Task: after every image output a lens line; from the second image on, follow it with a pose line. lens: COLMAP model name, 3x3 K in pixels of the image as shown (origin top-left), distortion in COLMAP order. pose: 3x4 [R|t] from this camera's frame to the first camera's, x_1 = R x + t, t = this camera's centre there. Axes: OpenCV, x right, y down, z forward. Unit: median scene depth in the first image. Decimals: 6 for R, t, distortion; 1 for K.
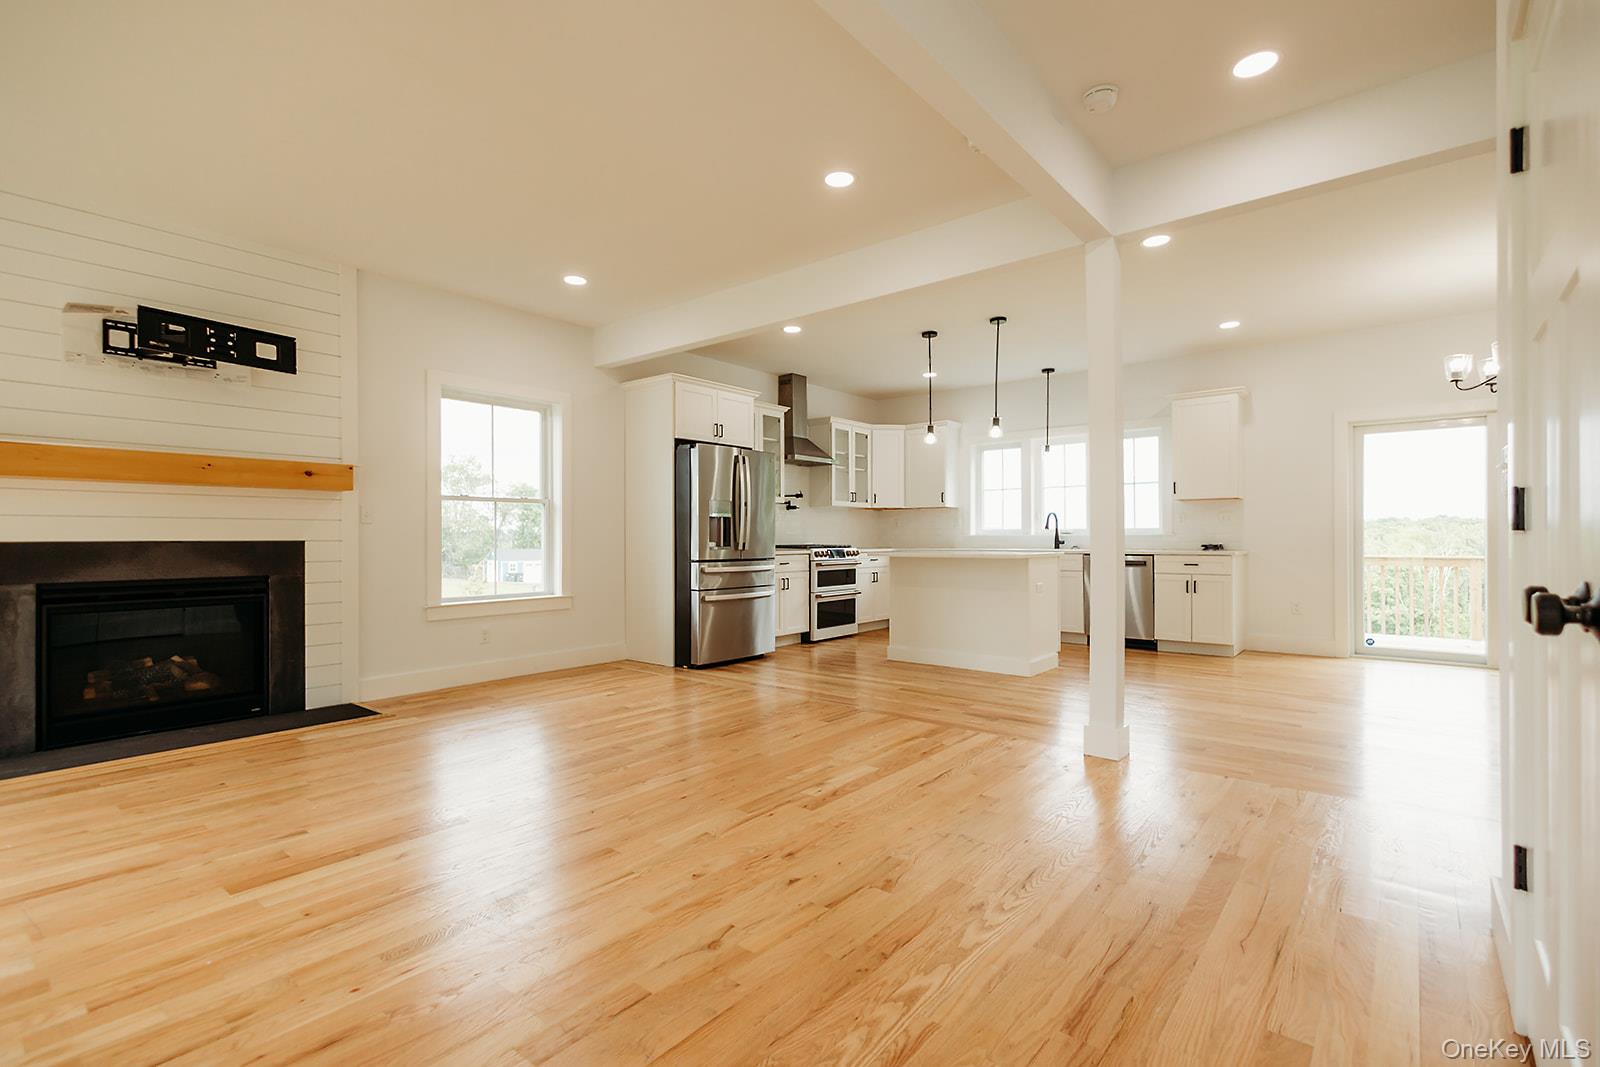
lens RADIAL K [[738.0, 0, 795.7], [0, 738.0, 537.2], [0, 0, 1]] dist [0.009271, -0.000061]
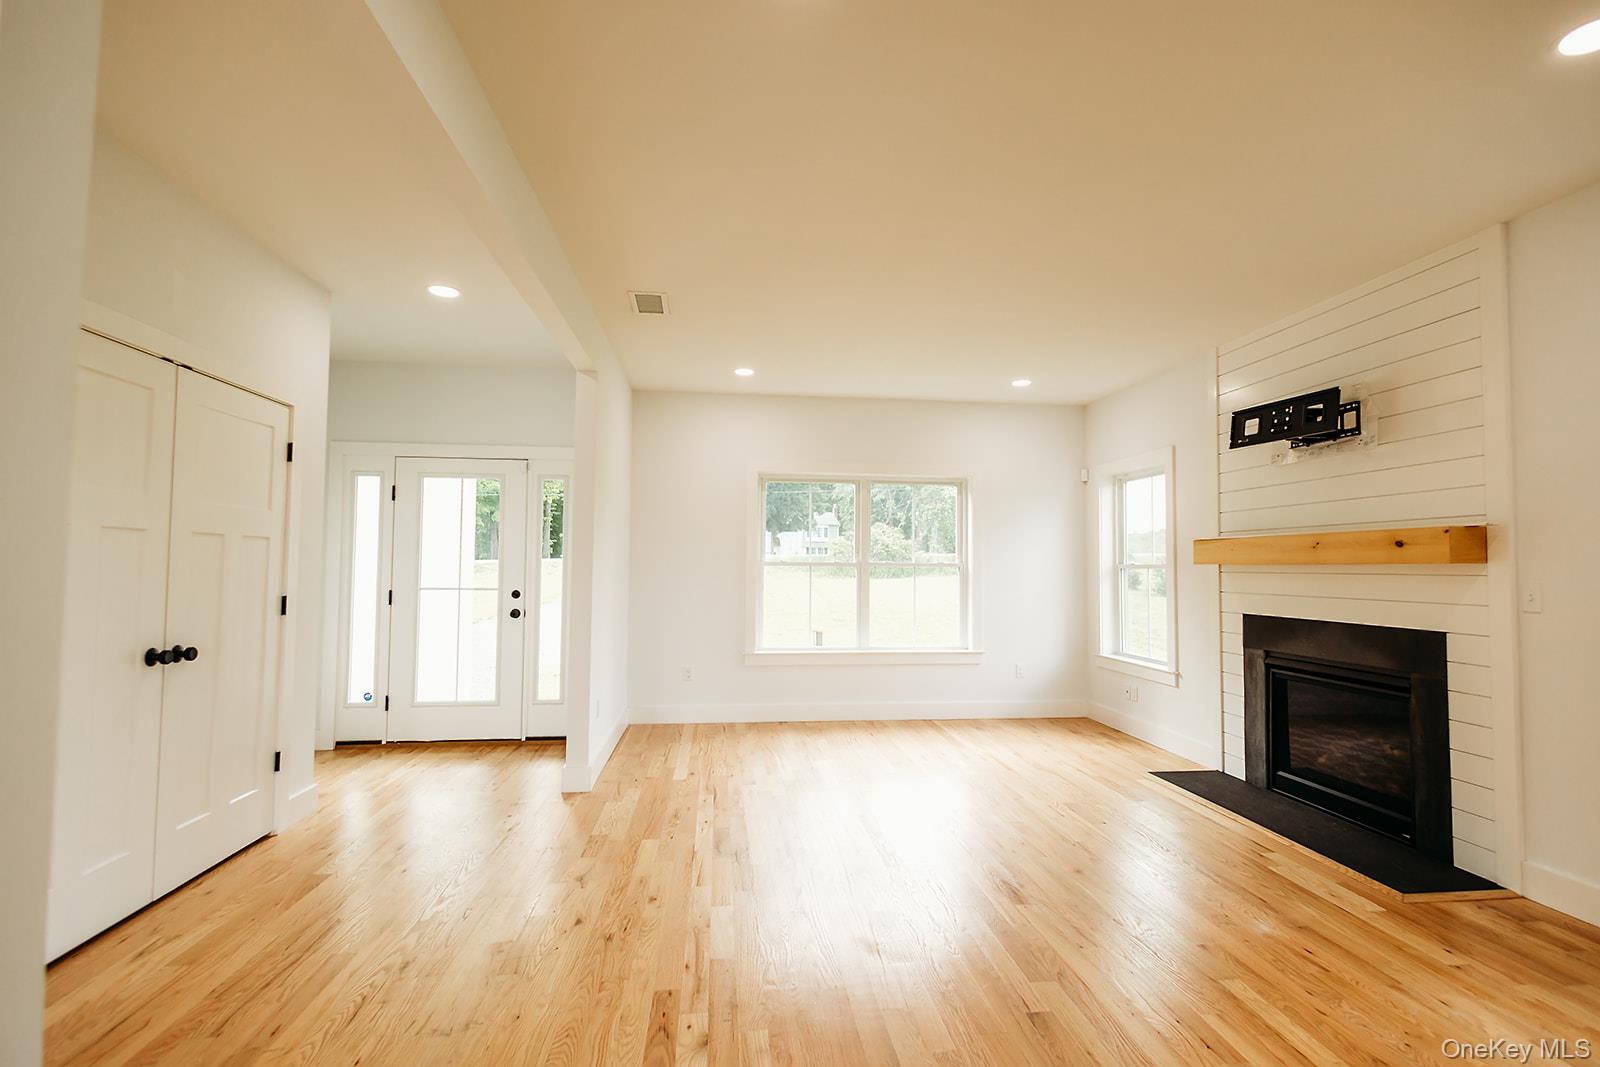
lens RADIAL K [[753.5, 0, 806.7], [0, 753.5, 535.9], [0, 0, 1]] dist [0.005690, -0.001136]
pose [[-0.687625, -0.033251, -0.725304, 0.325606], [-0.007523, 0.999223, -0.038676, -0.057604], [0.726027, -0.021138, -0.687341, 1.062693]]
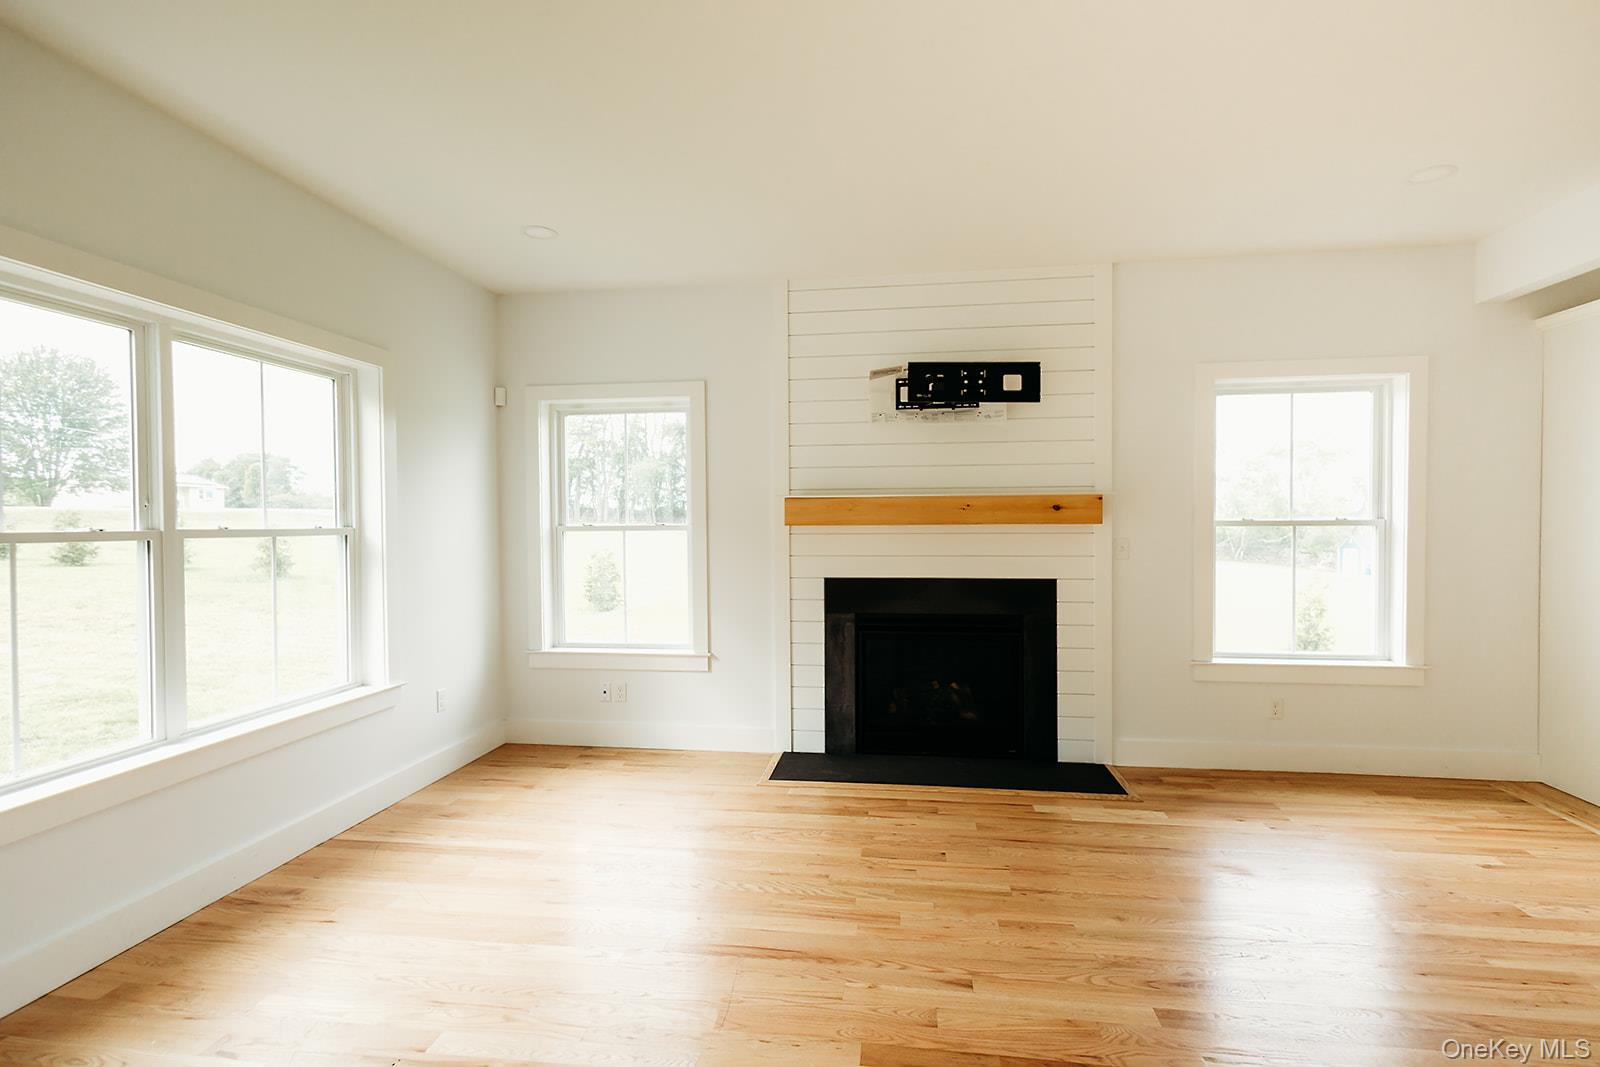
lens RADIAL K [[753.5, 0, 806.7], [0, 753.5, 535.9], [0, 0, 1]] dist [0.005690, -0.001136]
pose [[0.527990, 0.014414, -0.849128, -0.033033], [0.004514, 0.999794, 0.019779, -0.068898], [0.849239, -0.014276, 0.527816, 0.244284]]
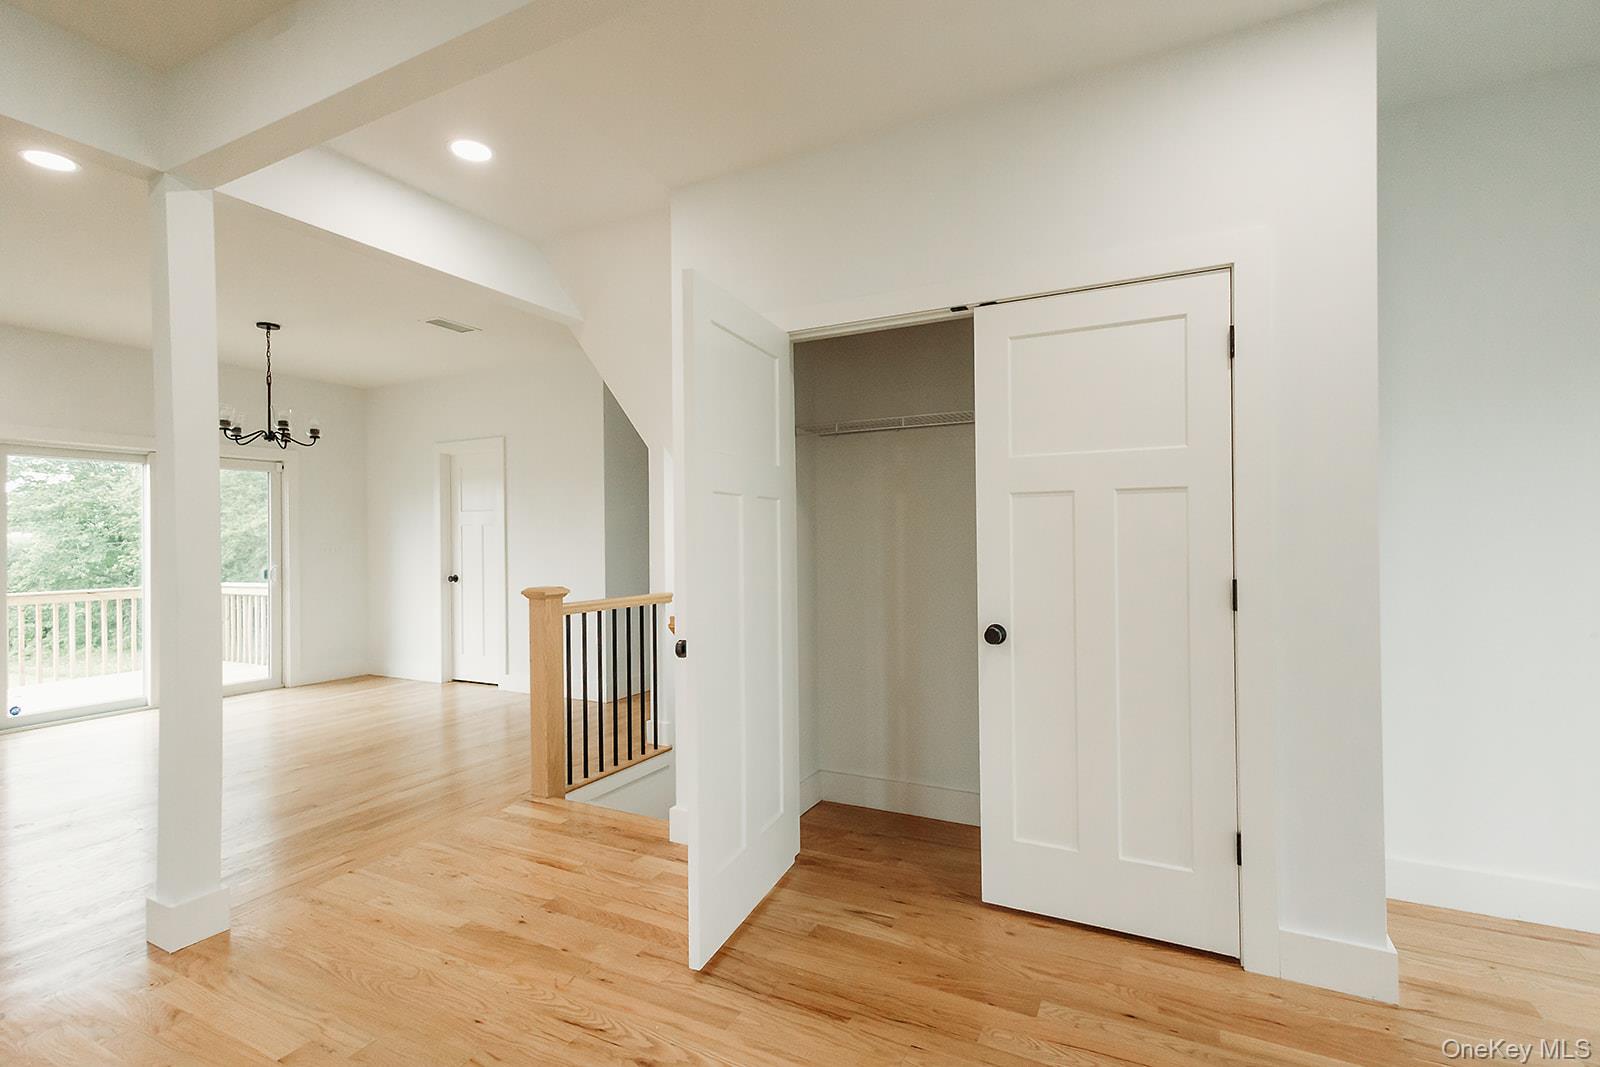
lens RADIAL K [[729.7, 0, 816.0], [0, 729.7, 532.3], [0, 0, 1]] dist [0.003588, 0.000379]
pose [[-0.217965, 0.009974, 0.975906, -0.296348], [0.013317, 0.999885, -0.007245, -0.053497], [-0.975866, 0.011417, -0.218073, 0.462034]]
